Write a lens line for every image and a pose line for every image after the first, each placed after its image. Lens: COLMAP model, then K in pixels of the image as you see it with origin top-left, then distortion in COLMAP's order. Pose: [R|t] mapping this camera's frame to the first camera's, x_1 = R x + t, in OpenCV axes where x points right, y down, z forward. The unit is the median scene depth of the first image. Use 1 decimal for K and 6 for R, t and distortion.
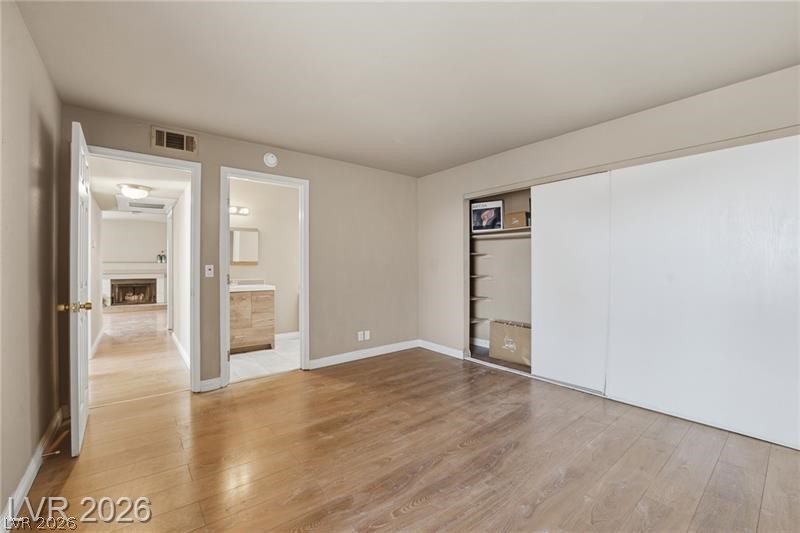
lens RADIAL K [[336.0, 0, 400.0], [0, 336.0, 263.6], [0, 0, 1]] dist [-0.025221, -0.000266]
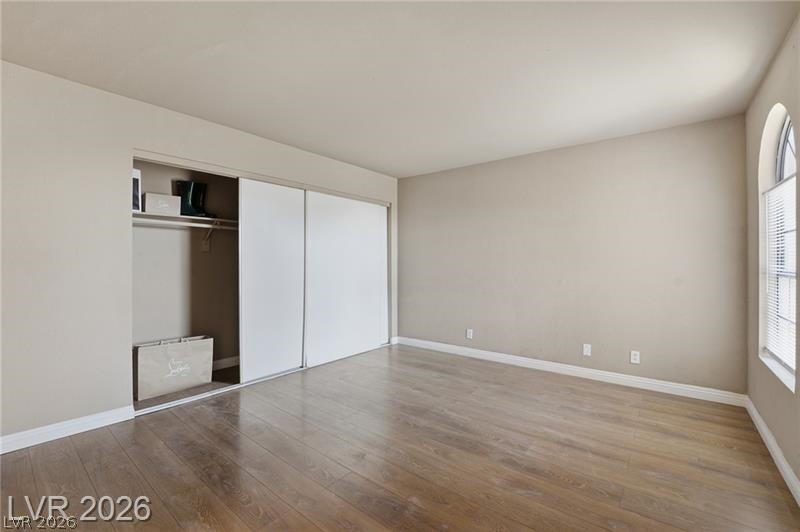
lens RADIAL K [[336.0, 0, 400.0], [0, 336.0, 263.1], [0, 0, 1]] dist [-0.025221, -0.000266]
pose [[-0.205458, 0.001698, 0.978664, -0.657275], [-0.005270, 0.999982, -0.002842, 0.001395], [-0.978652, -0.005741, -0.205445, 0.847024]]
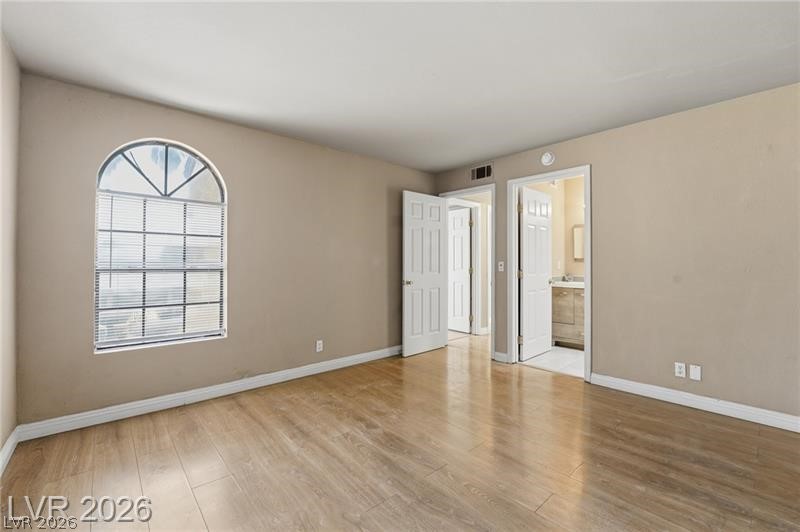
lens RADIAL K [[344.1, 0, 398.8], [0, 344.1, 261.3], [0, 0, 1]] dist [-0.024572, 0.000188]
pose [[0.035405, 0.001472, -0.999372, 0.689171], [0.003215, 0.999994, 0.001587, -0.001216], [0.999368, -0.003269, 0.035400, 0.550712]]
